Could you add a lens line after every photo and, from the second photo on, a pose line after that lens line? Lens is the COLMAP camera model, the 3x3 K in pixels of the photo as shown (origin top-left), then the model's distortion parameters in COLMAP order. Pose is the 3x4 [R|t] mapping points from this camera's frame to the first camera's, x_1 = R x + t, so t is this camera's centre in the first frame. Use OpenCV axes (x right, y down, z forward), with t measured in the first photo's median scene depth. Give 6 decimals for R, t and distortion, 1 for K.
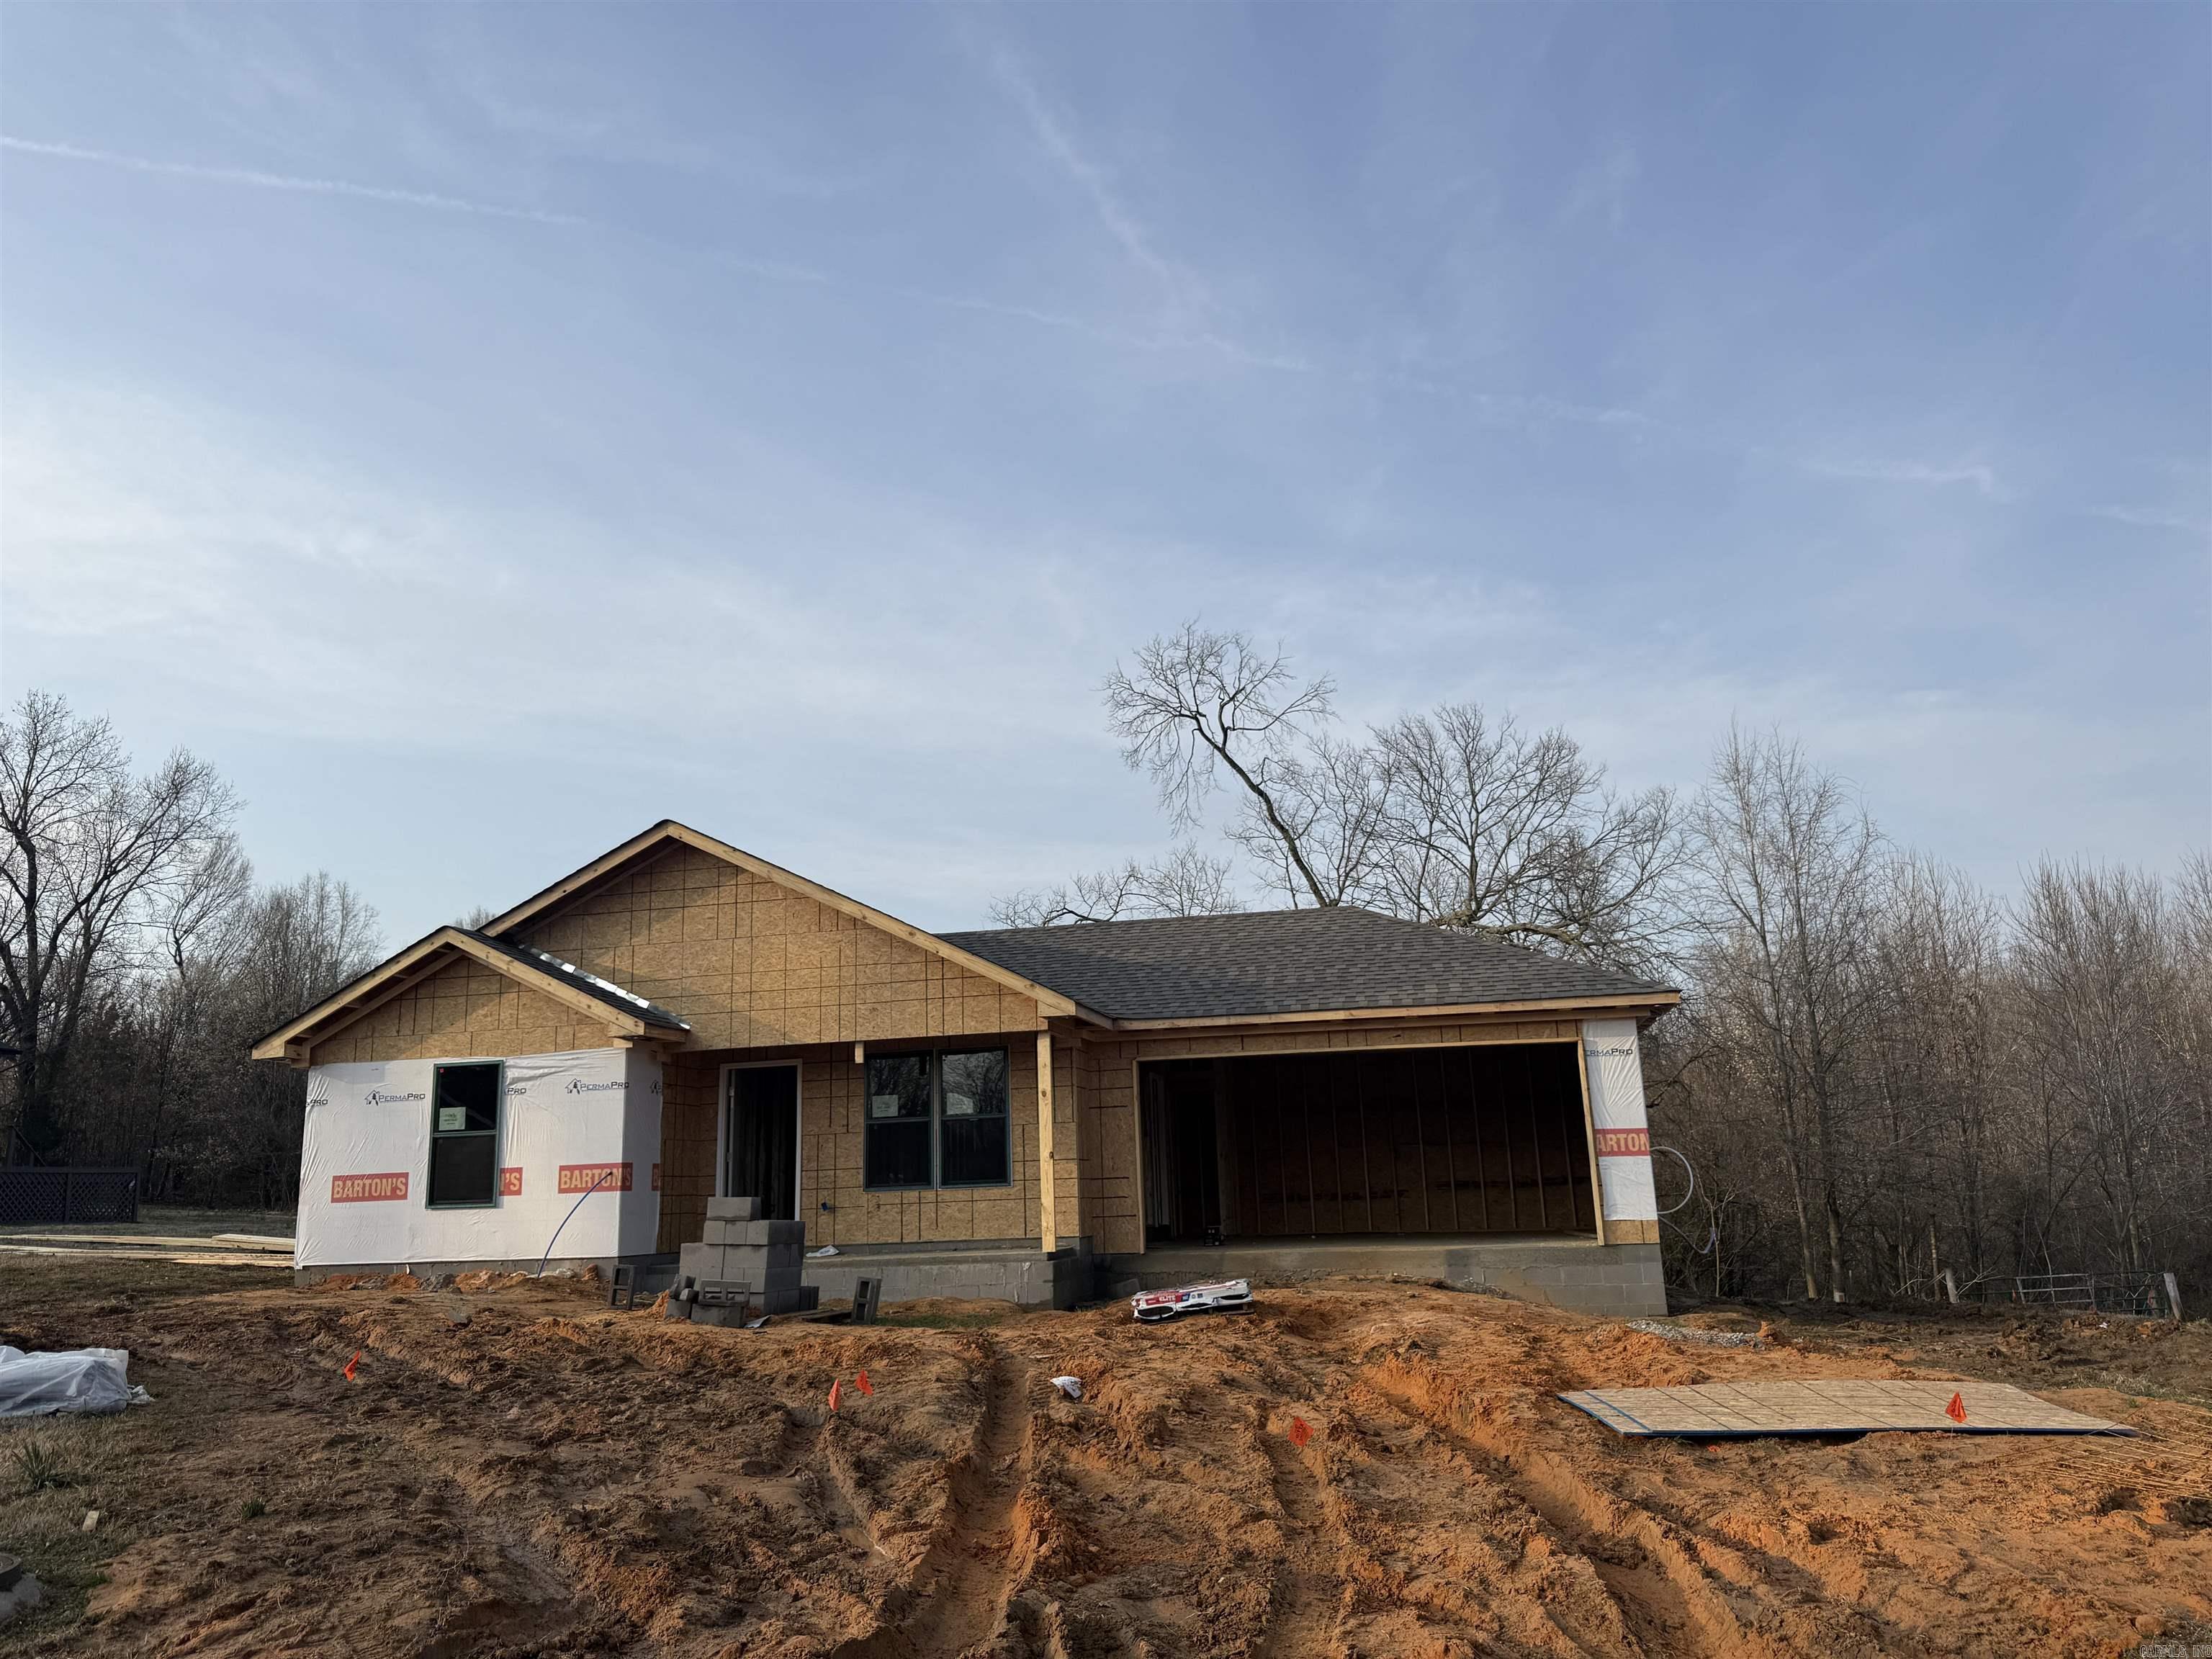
lens RADIAL K [[1559.6, 0, 1156.3], [0, 1559.6, 769.0], [0, 0, 1]] dist [0.155558, -0.258730]
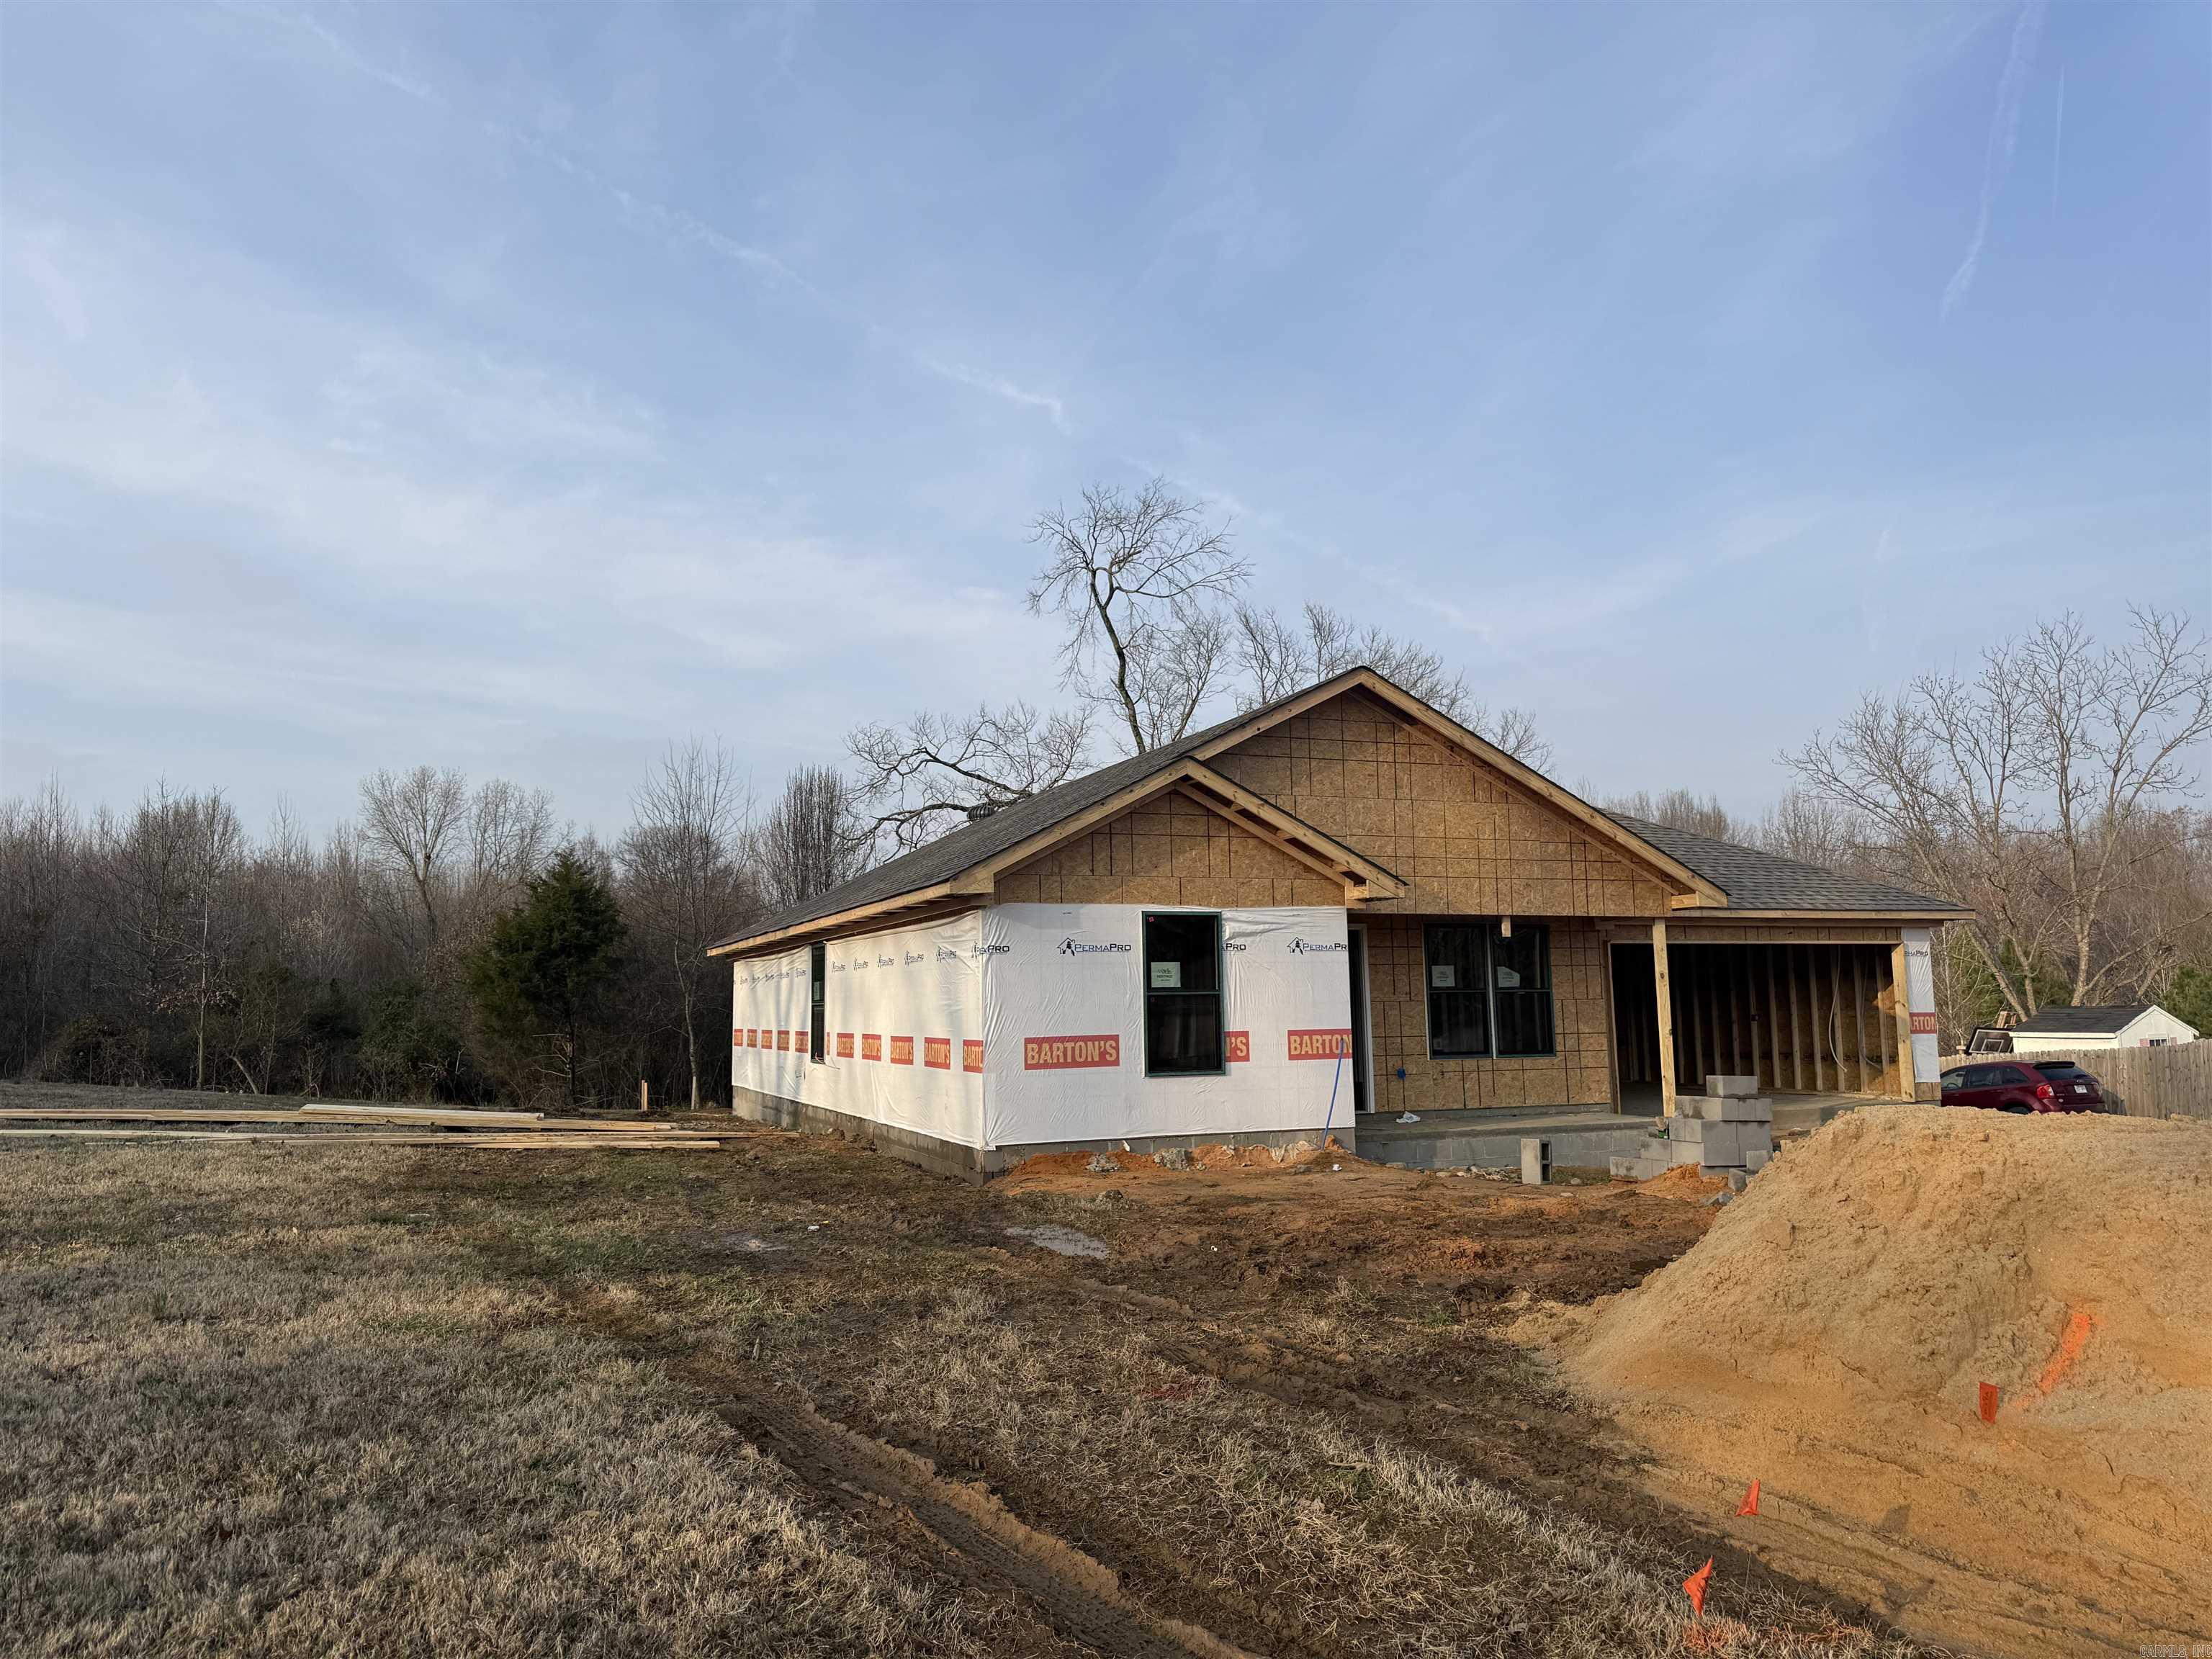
lens RADIAL K [[1559.6, 0, 1156.3], [0, 1559.6, 769.0], [0, 0, 1]] dist [0.155558, -0.258730]
pose [[0.820723, 0.100973, 0.562333, -0.936173], [-0.156349, 0.986380, 0.051076, 0.064887], [-0.549516, -0.129840, 0.825332, 0.308579]]
